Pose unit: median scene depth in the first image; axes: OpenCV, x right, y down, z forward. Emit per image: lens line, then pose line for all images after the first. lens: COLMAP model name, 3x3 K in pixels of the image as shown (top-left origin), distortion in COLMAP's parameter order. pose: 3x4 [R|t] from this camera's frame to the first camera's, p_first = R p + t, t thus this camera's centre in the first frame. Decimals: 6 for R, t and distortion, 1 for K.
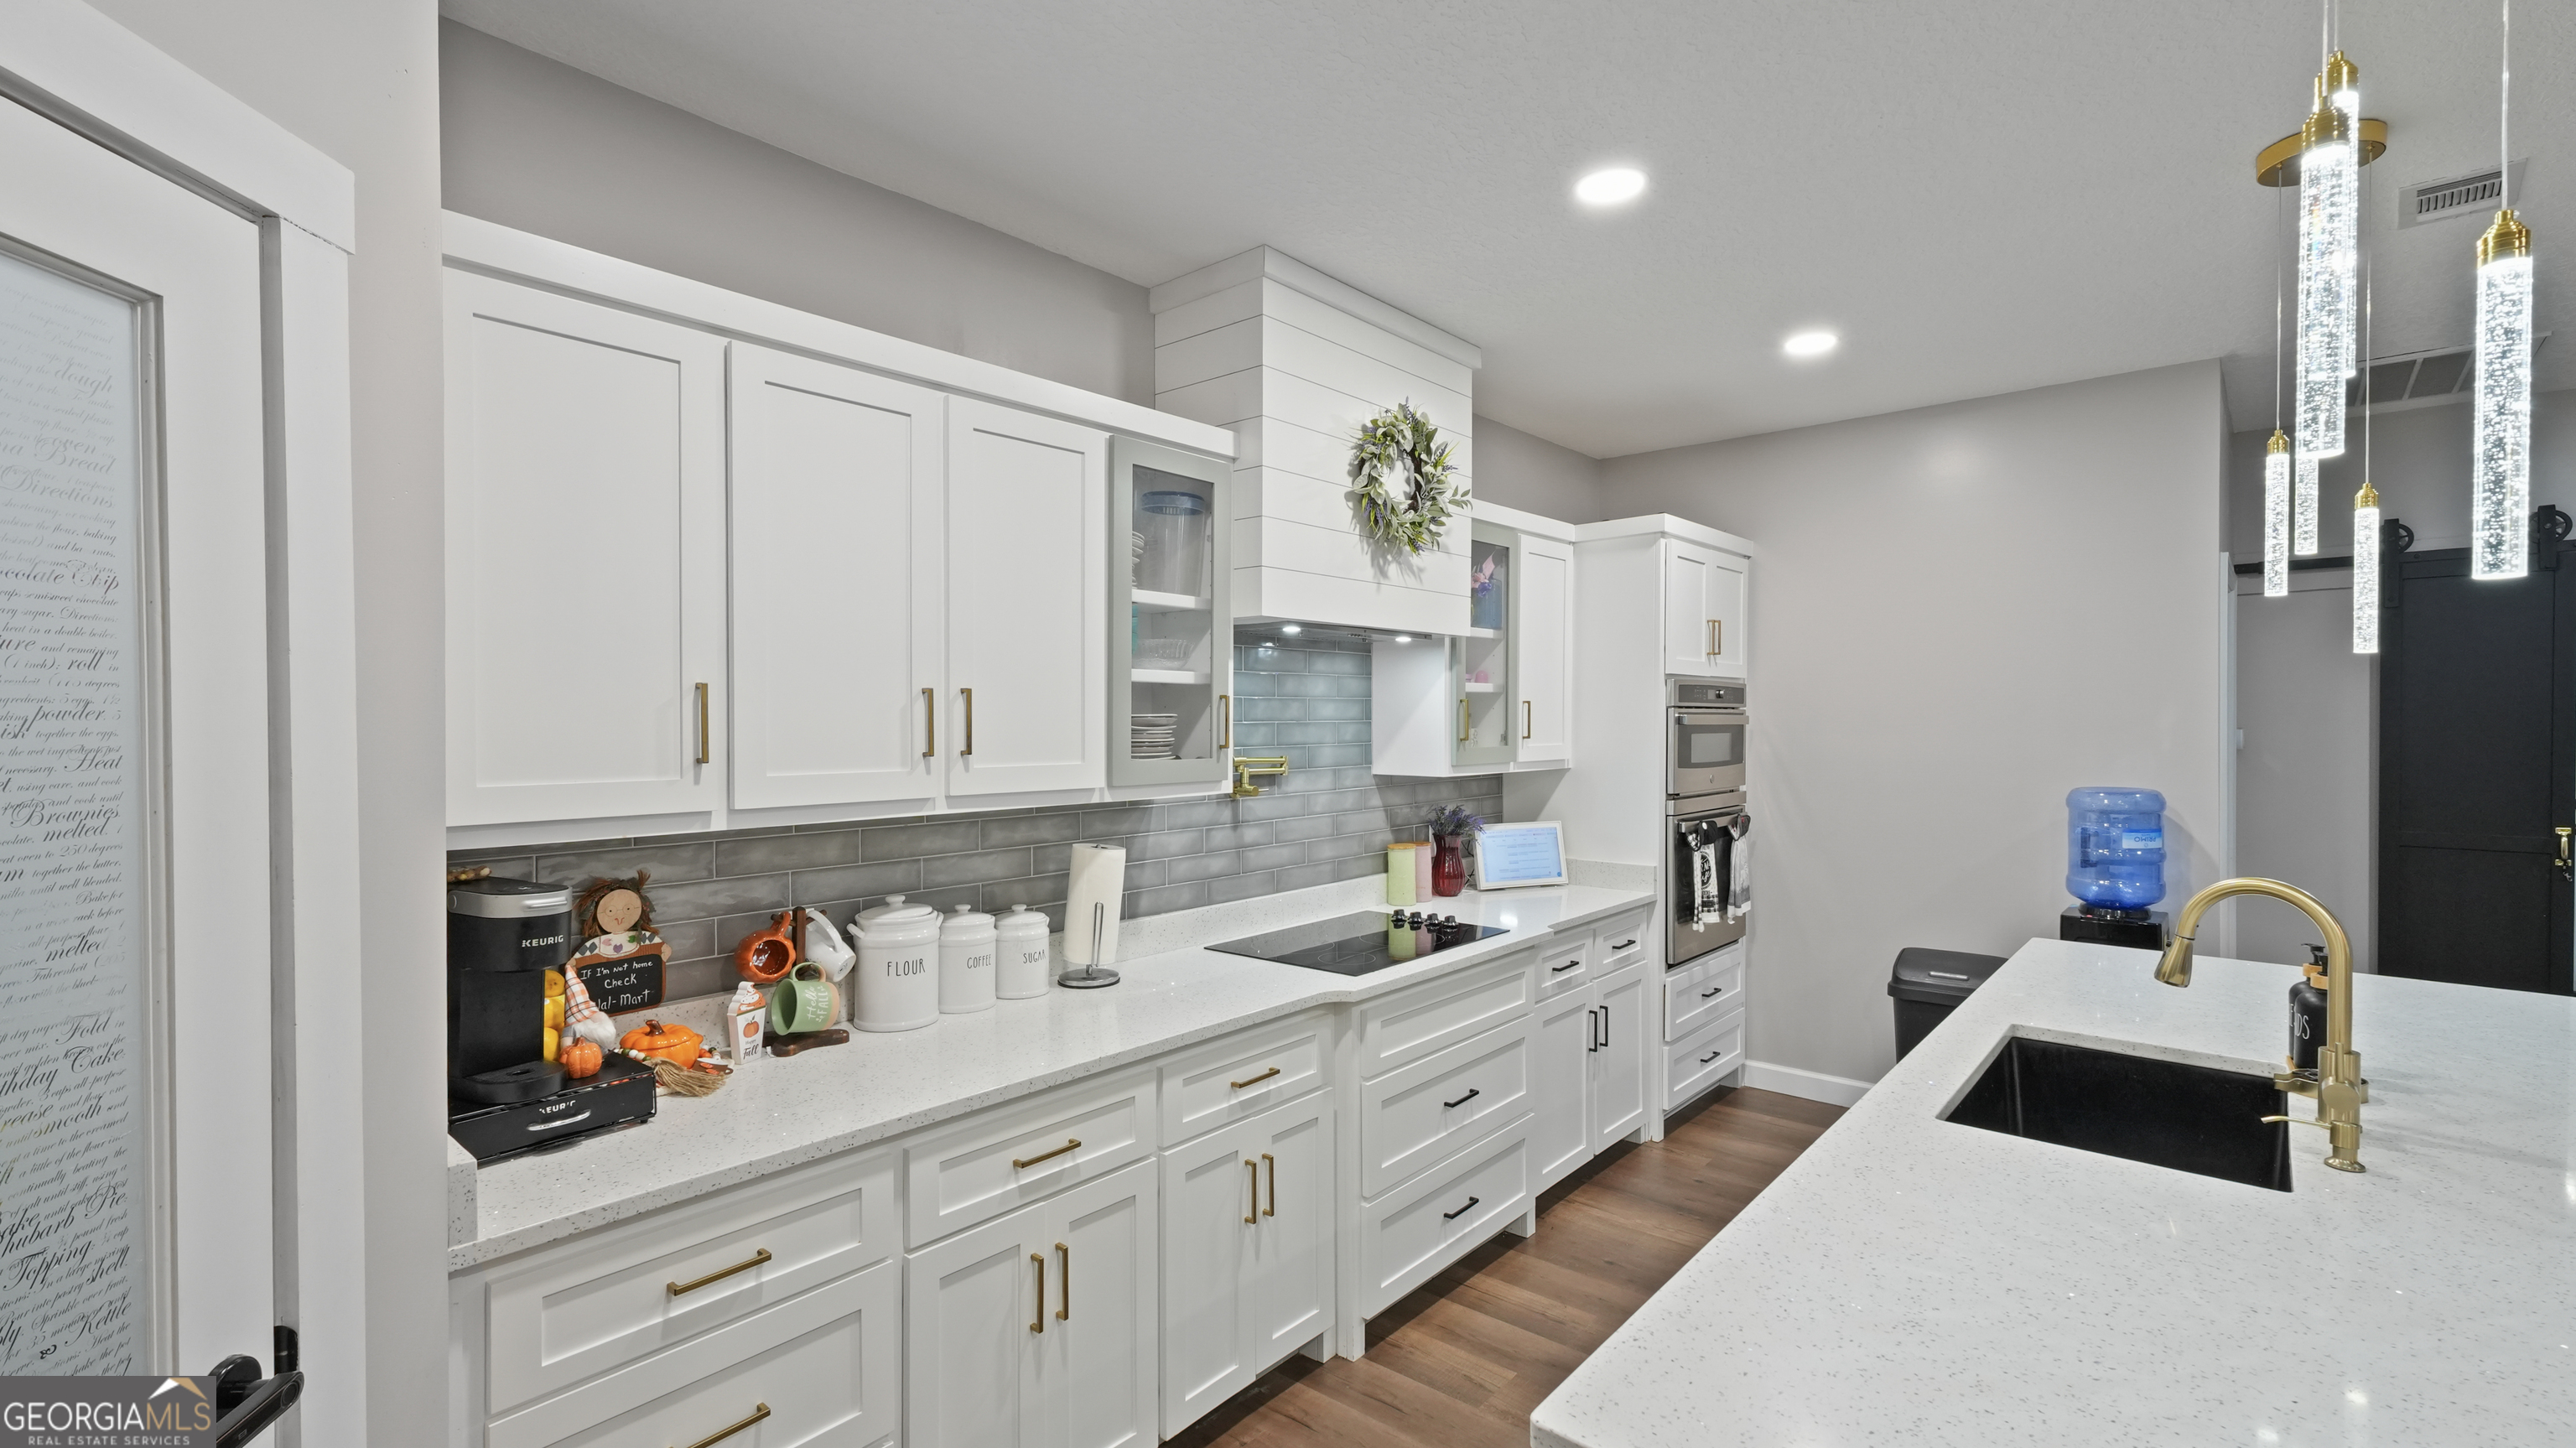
lens RADIAL K [[1131.9, 0, 1281.2], [0, 1131.9, 733.9], [0, 0, 1]] dist [0.015760, -0.000150]
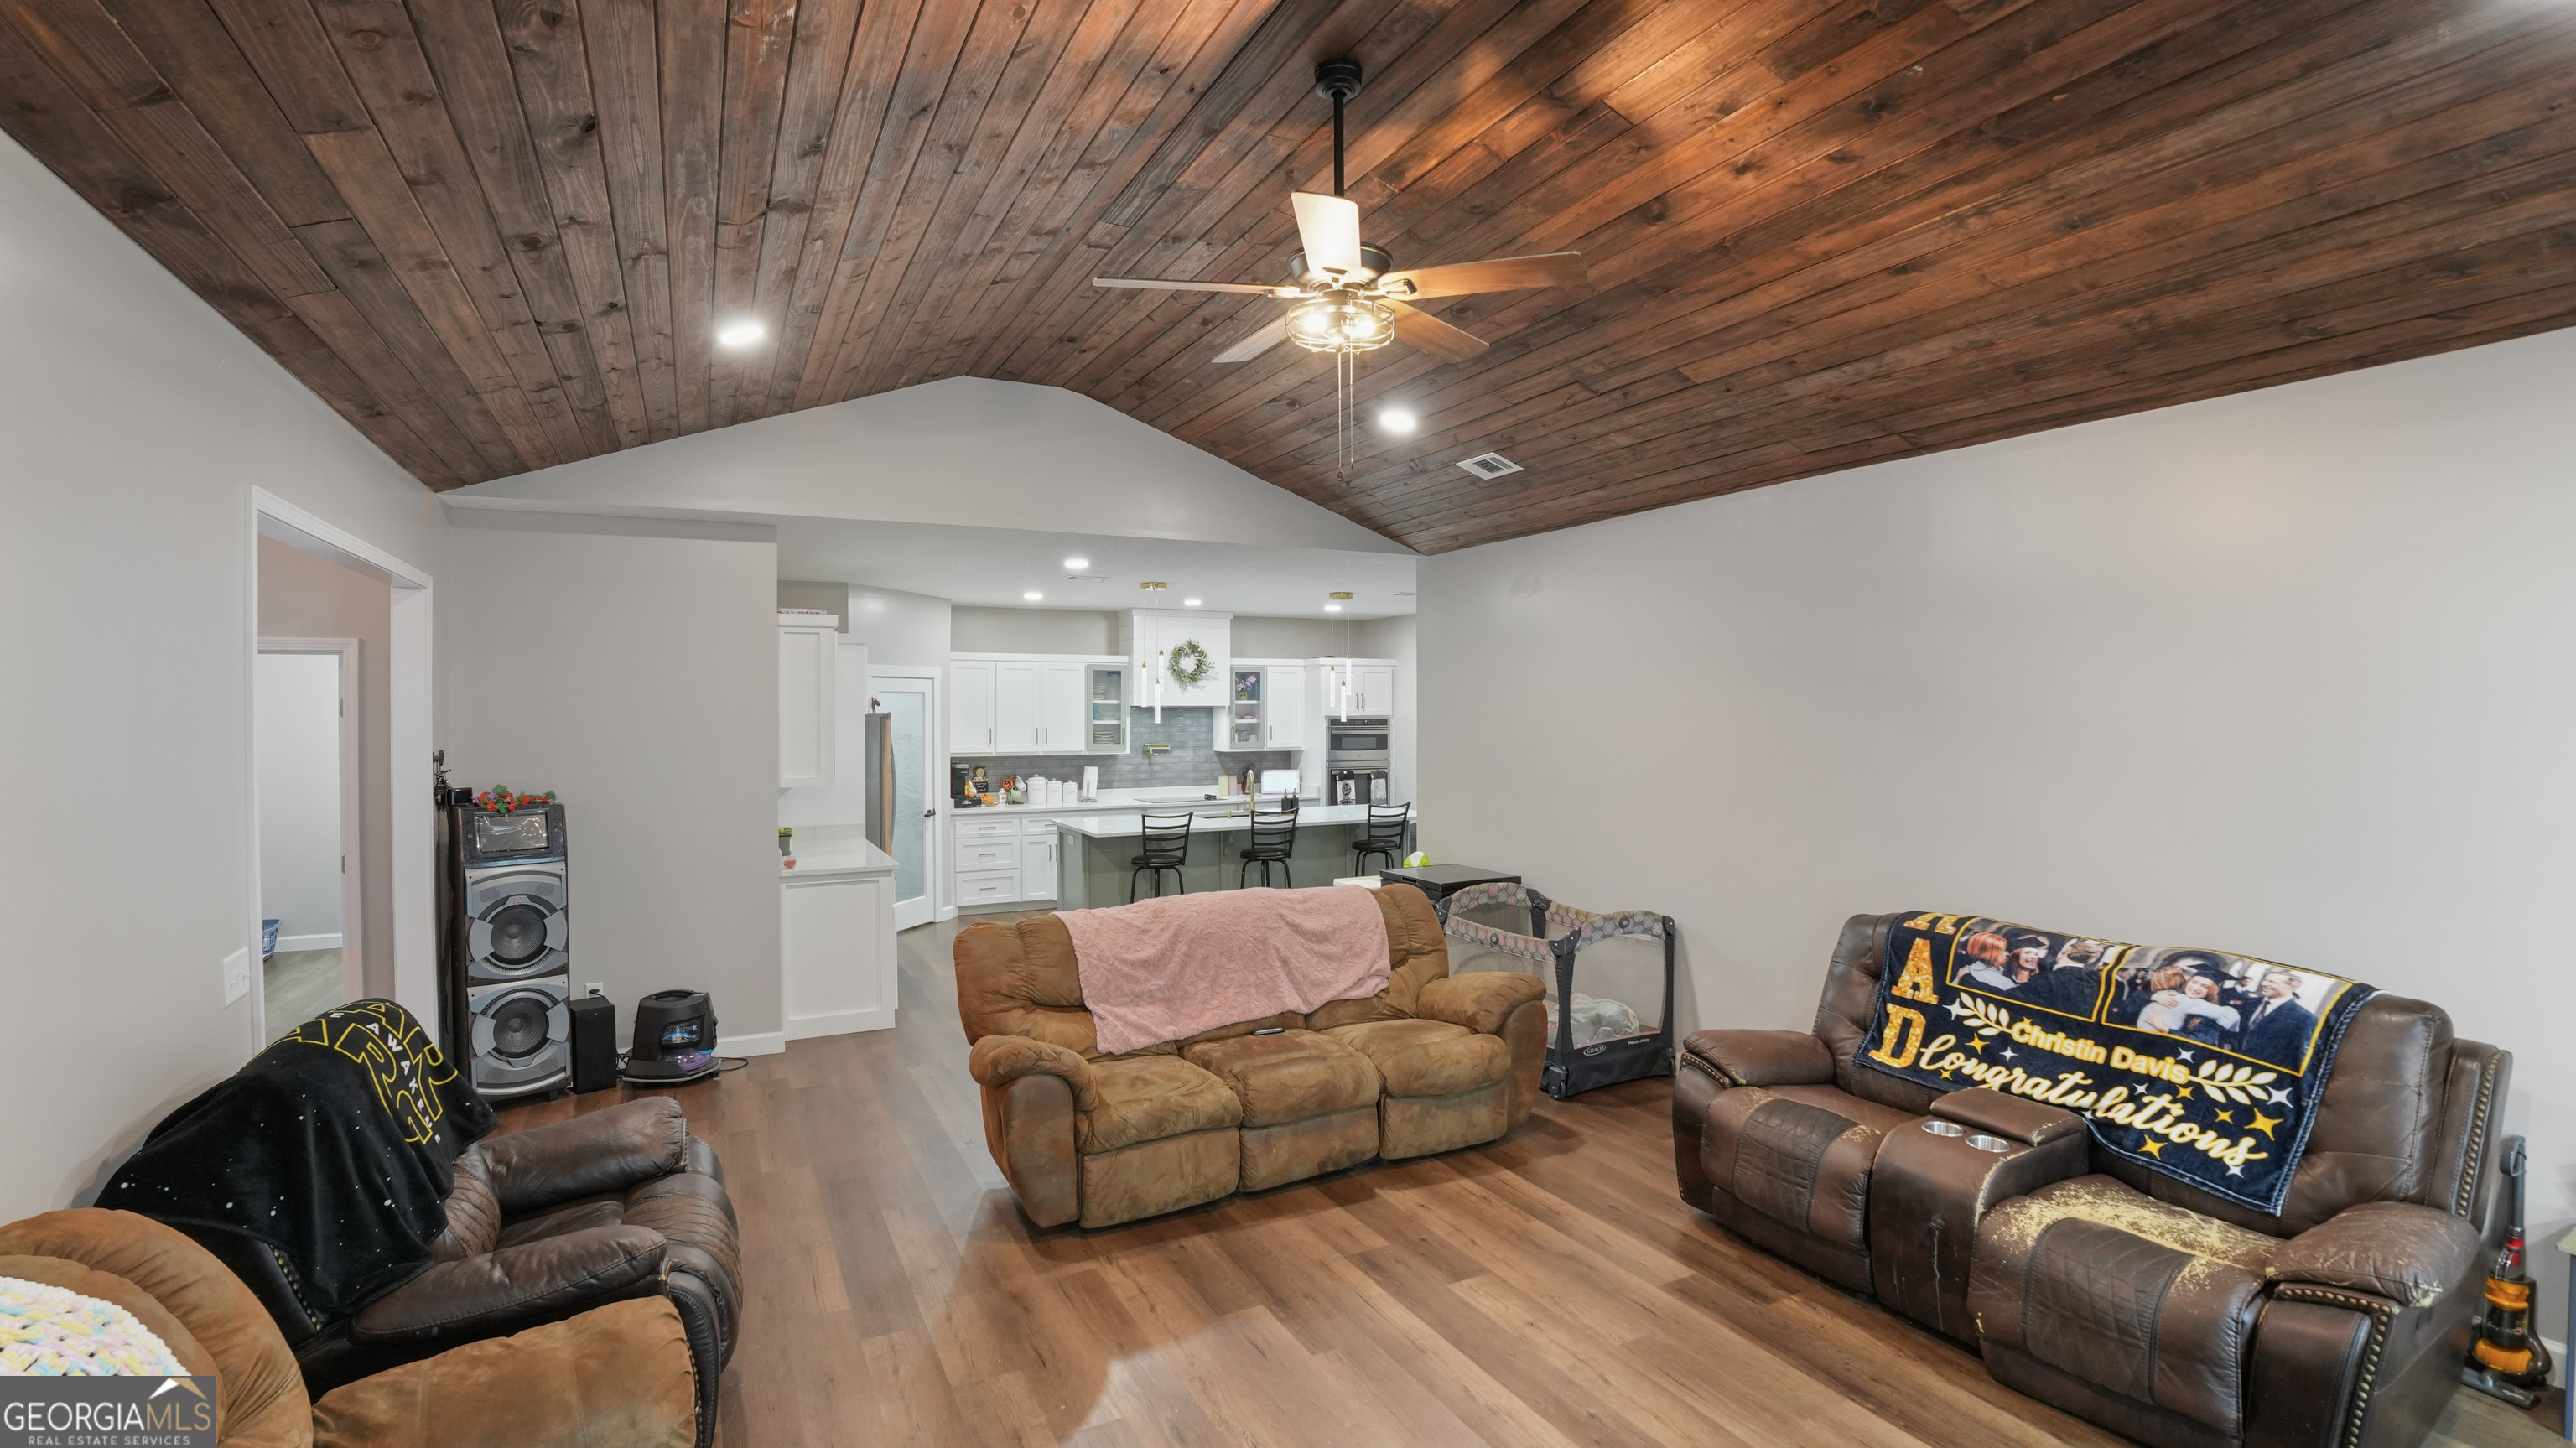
lens RADIAL K [[1131.3, 0, 1277.0], [0, 1131.3, 724.5], [0, 0, 1]] dist [-0.079965, 0.020106]
pose [[0.930182, 0.005028, -0.367064, 1.793564], [-0.005157, 0.999987, 0.000628, -0.047883], [0.367062, 0.001309, 0.930195, -2.288073]]
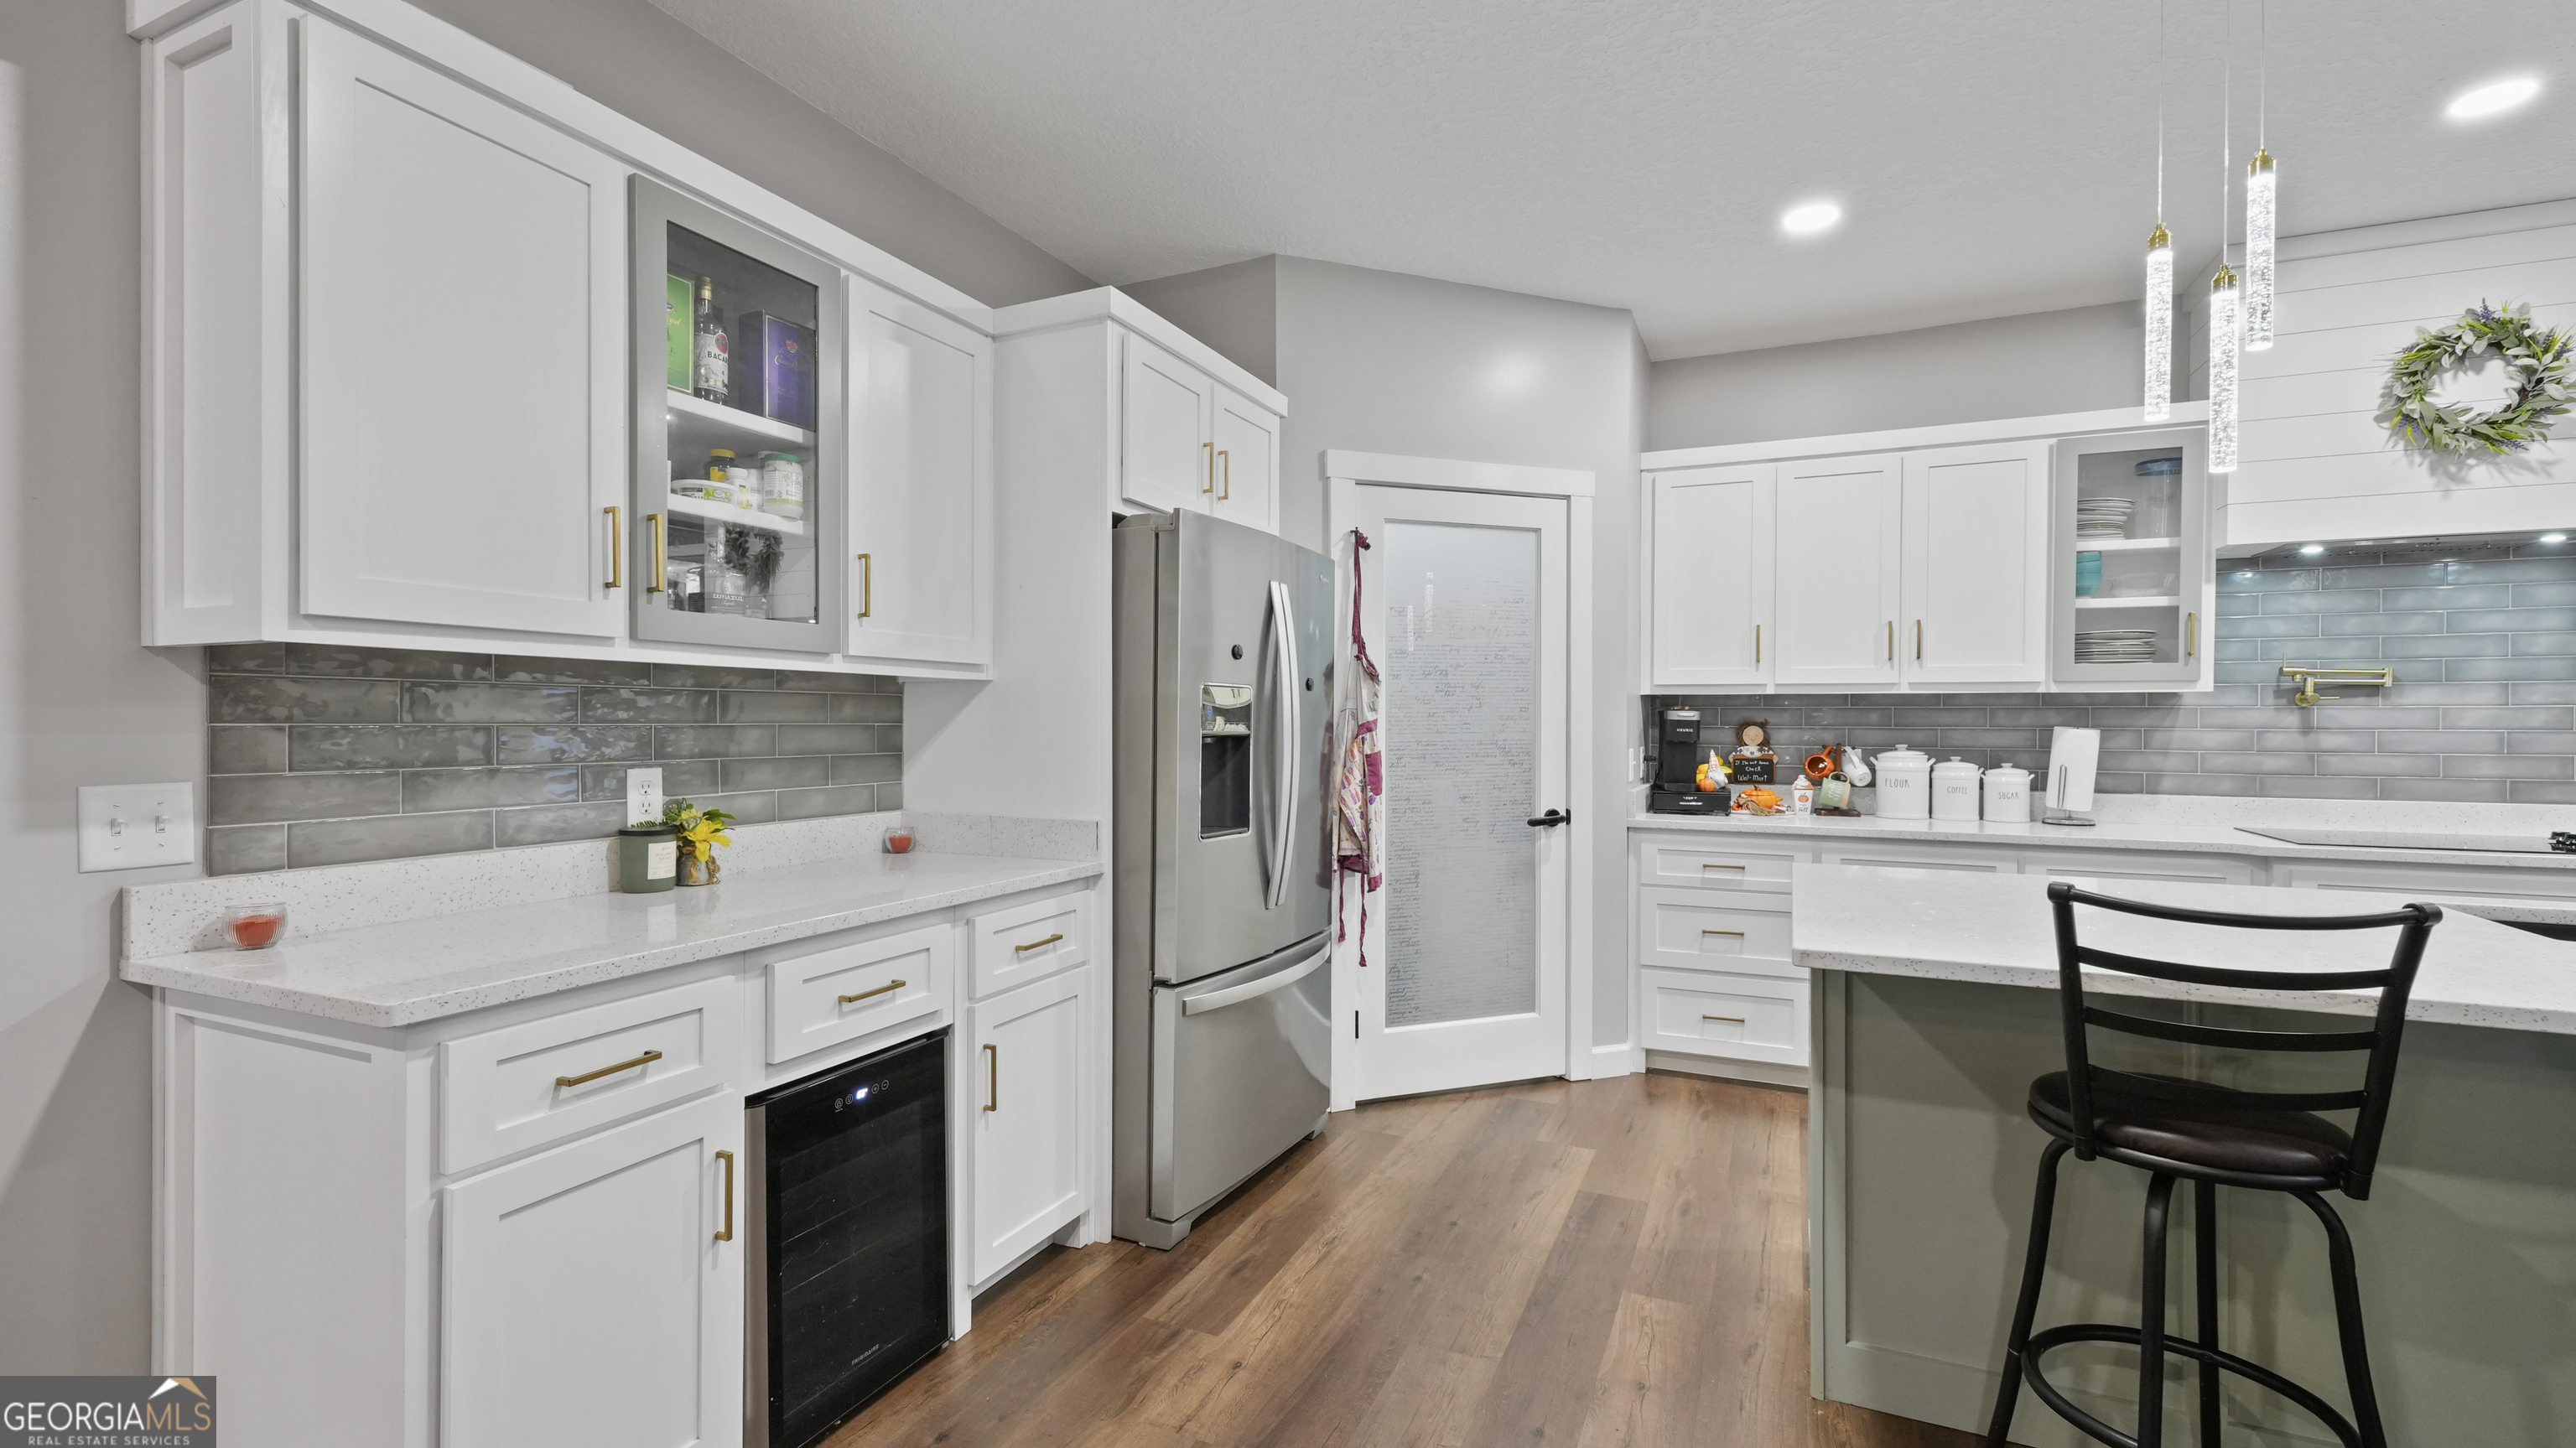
lens RADIAL K [[1117.3, 0, 1279.8], [0, 1117.3, 725.0], [0, 0, 1]] dist [0.017153, -0.005117]
pose [[0.281495, 0.009833, -0.959512, 0.876830], [-0.016878, 0.999844, 0.005295, 0.102506], [0.959414, 0.014704, 0.281617, -0.329910]]
